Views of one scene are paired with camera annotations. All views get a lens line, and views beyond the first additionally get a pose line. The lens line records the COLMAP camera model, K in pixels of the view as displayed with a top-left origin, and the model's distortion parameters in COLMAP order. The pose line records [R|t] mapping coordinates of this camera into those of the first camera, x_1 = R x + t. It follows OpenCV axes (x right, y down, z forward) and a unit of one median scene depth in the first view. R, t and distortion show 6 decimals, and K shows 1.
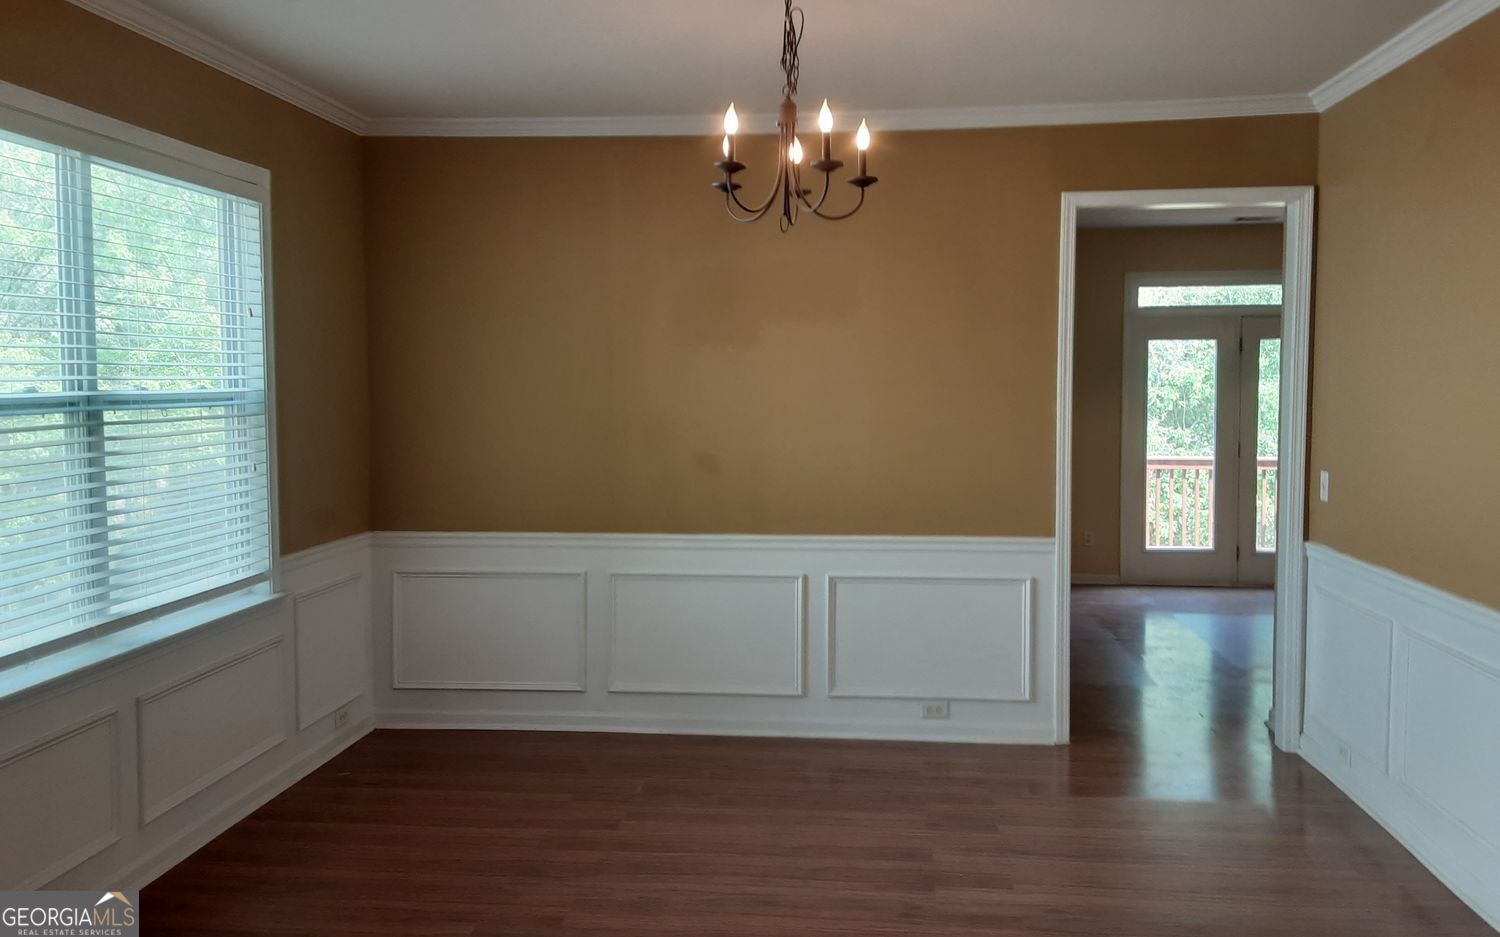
lens RADIAL K [[1208.3, 0, 733.1], [0, 1208.3, 440.3], [0, 0, 1]] dist [0.128551, -0.182344]
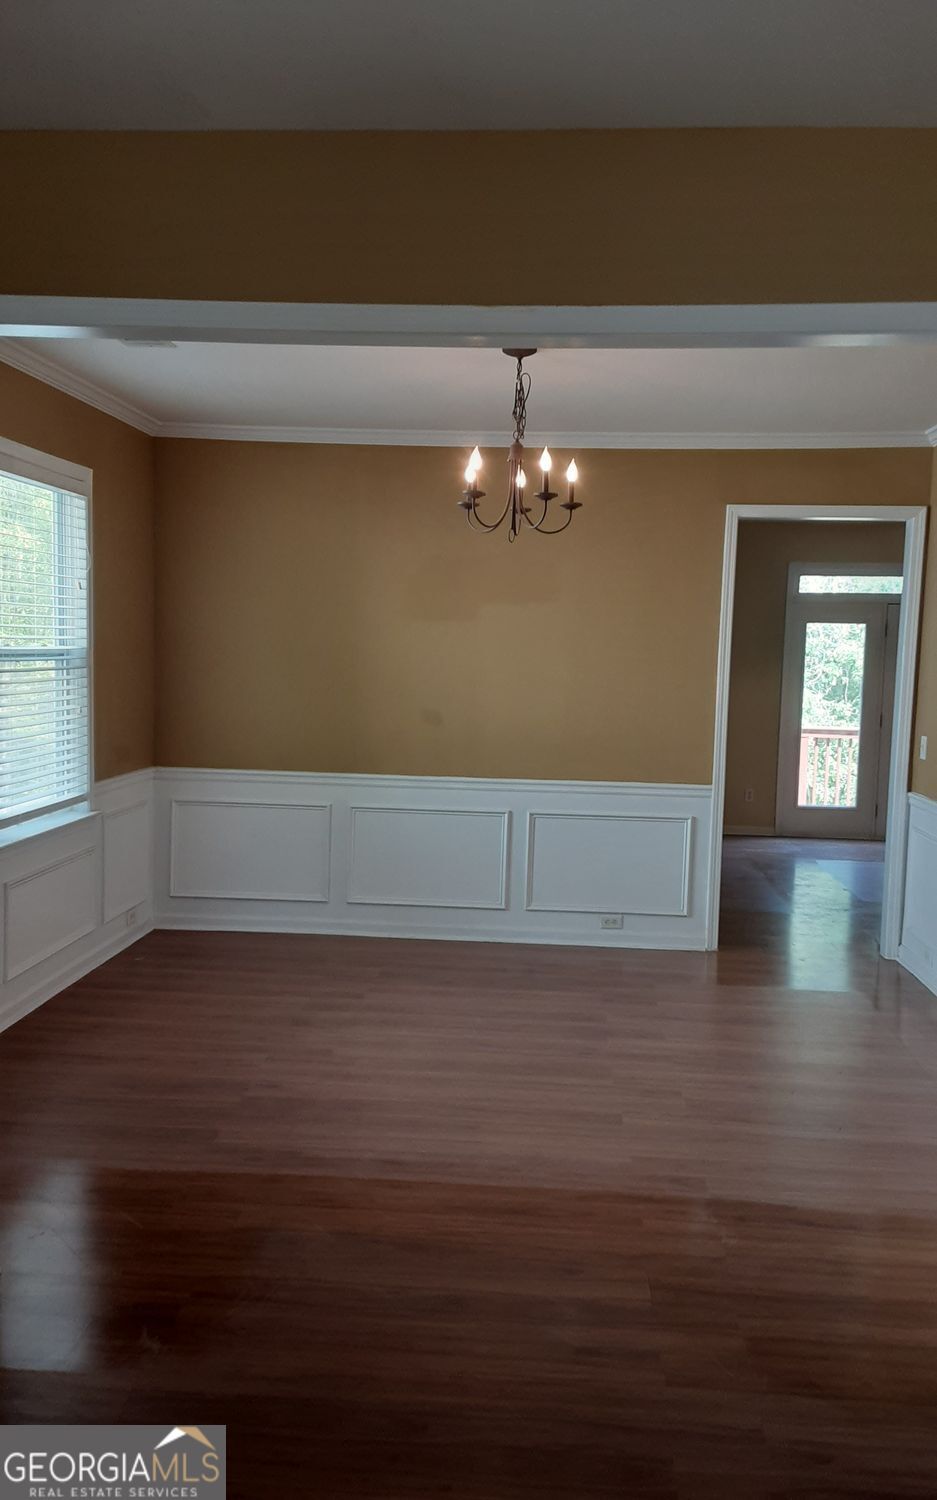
lens RADIAL K [[1220.2, 0, 479.1], [0, 1220.2, 768.5], [0, 0, 1]] dist [0.112472, -0.187215]
pose [[0.998359, 0.022869, 0.052508, -0.039542], [-0.025523, 0.998401, 0.050441, 0.006764], [-0.051270, -0.051699, 0.997346, -0.238195]]
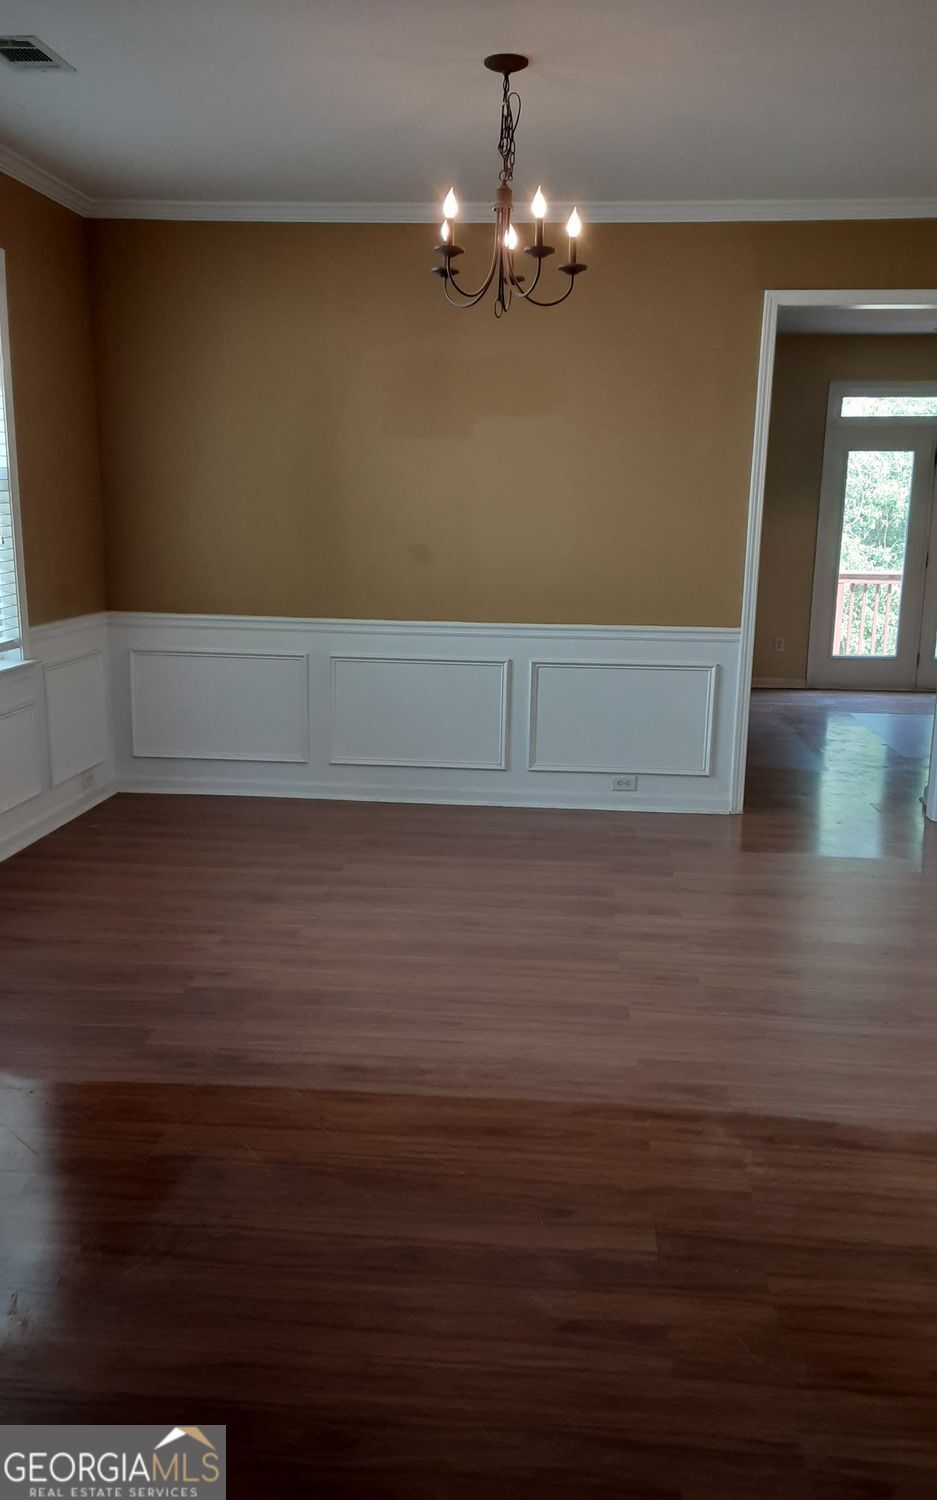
lens RADIAL K [[1208.3, 0, 466.7], [0, 1208.3, 758.6], [0, 0, 1]] dist [0.128551, -0.182344]
pose [[0.999651, 0.011876, 0.023591, -0.004565], [-0.015423, 0.987577, 0.156380, 0.030391], [-0.021440, -0.156689, 0.987415, -0.089108]]
